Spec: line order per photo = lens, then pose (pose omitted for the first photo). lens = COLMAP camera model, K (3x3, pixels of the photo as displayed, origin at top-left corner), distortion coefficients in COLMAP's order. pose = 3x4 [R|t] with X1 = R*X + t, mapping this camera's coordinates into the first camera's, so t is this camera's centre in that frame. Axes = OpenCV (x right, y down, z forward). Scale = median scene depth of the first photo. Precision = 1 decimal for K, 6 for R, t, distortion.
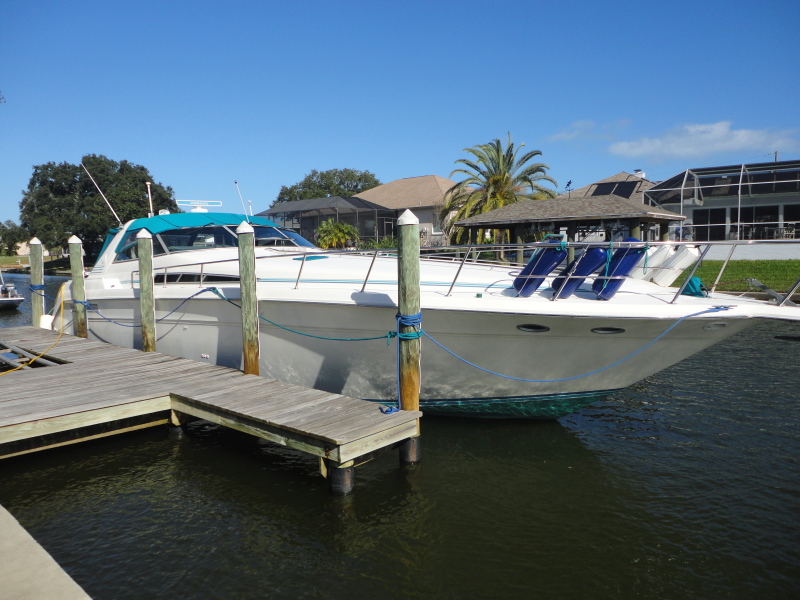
lens RADIAL K [[599.0, 0, 400.0], [0, 599.0, 300.0], [0, 0, 1]] dist [0.013302, -0.001557]
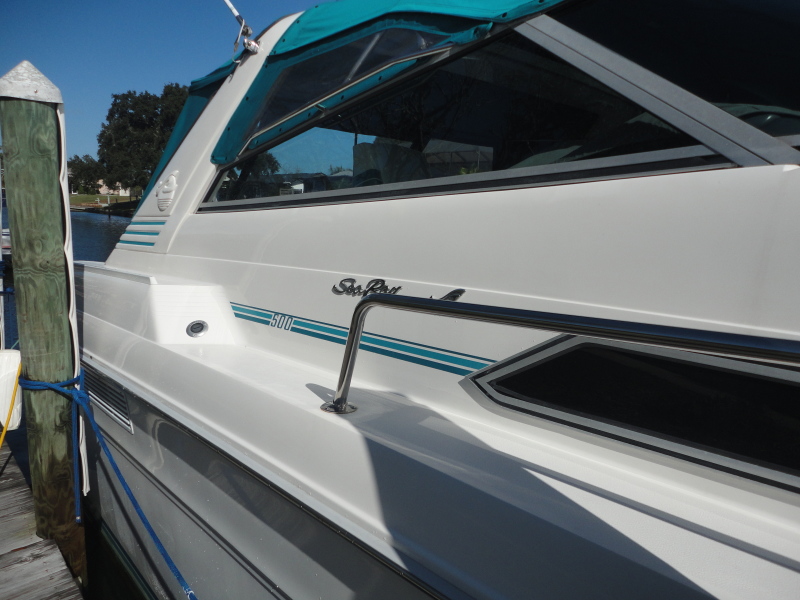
lens RADIAL K [[599.0, 0, 400.0], [0, 599.0, 300.0], [0, 0, 1]] dist [0.013302, -0.001557]
pose [[0.991933, 0.068561, -0.106625, -0.062527], [-0.060891, 0.995427, 0.073599, -0.008207], [0.111184, -0.066512, 0.991572, 0.129840]]
